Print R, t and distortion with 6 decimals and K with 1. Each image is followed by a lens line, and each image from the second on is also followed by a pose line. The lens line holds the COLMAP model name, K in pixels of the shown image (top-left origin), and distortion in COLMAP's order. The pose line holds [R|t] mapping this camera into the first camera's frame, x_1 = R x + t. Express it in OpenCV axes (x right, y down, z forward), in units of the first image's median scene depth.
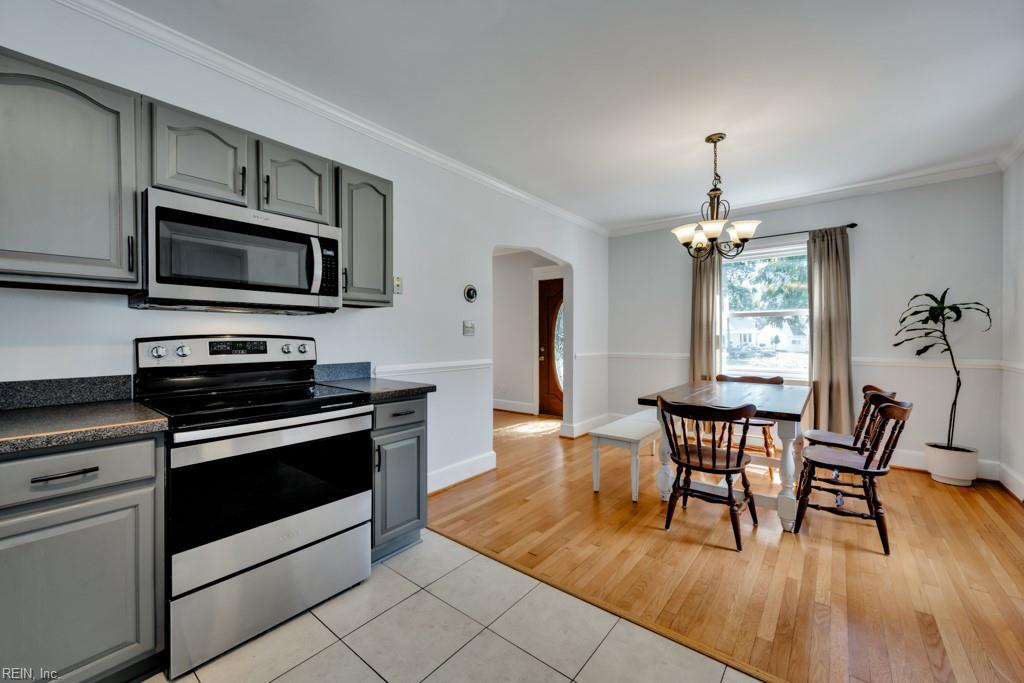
lens RADIAL K [[414.3, 0, 511.0], [0, 414.3, 340.5], [0, 0, 1]] dist [0.002989, 0.000227]
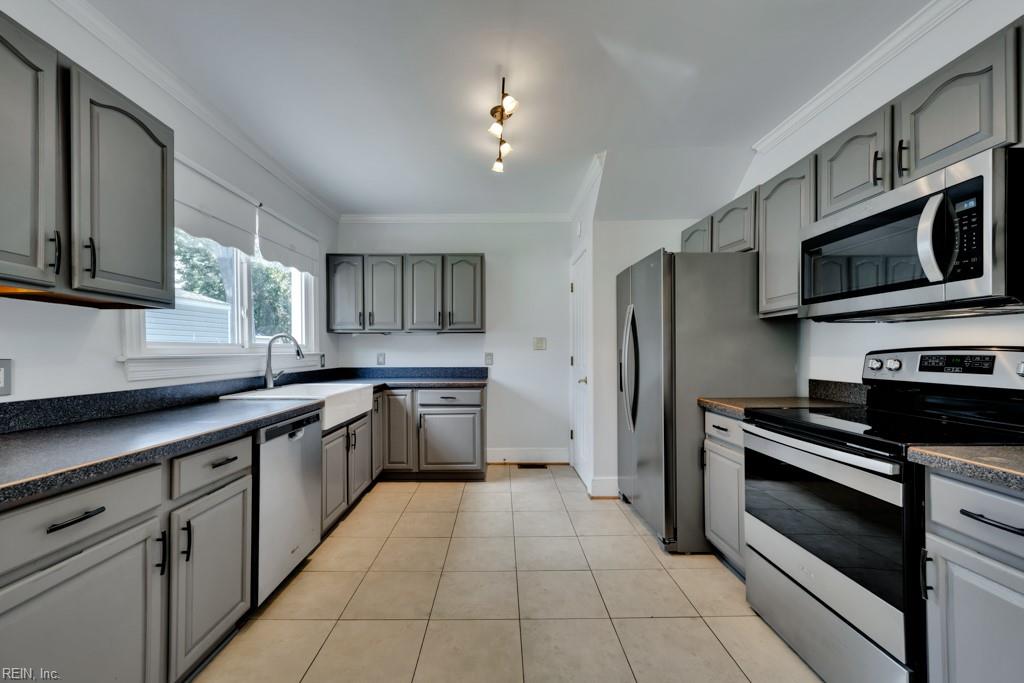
lens RADIAL K [[414.3, 0, 510.0], [0, 414.3, 349.7], [0, 0, 1]] dist [0.002989, 0.000227]
pose [[-0.767526, -0.001591, -0.641016, 0.451687], [-0.000655, 0.999998, -0.001698, -0.006717], [0.641017, -0.000884, -0.767526, 1.085392]]
